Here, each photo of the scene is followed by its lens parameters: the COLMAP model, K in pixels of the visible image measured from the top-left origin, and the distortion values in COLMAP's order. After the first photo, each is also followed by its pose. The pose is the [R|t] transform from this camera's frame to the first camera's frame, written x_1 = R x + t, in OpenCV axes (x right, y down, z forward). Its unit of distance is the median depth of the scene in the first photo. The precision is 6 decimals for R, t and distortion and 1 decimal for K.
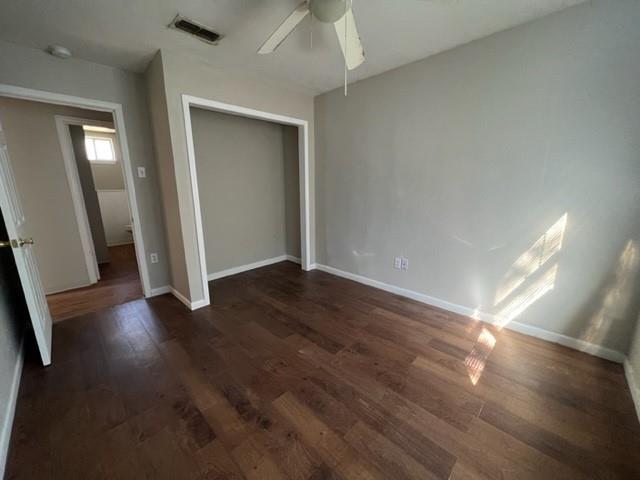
lens RADIAL K [[254.9, 0, 320.0], [0, 254.9, 240.0], [0, 0, 1]] dist [0.000102, 0.000084]
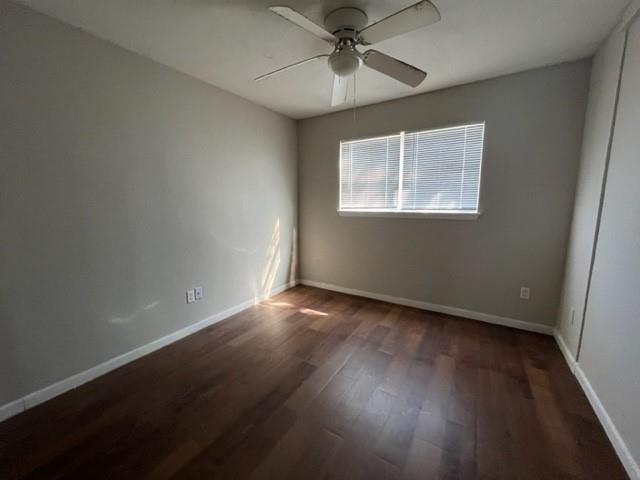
lens RADIAL K [[254.9, 0, 320.0], [0, 254.9, 240.0], [0, 0, 1]] dist [0.000102, 0.000084]
pose [[-0.202086, -0.138234, 0.969563, -0.754464], [0.225455, 0.956833, 0.183411, -0.191532], [-0.953064, 0.255658, -0.162197, 0.894951]]
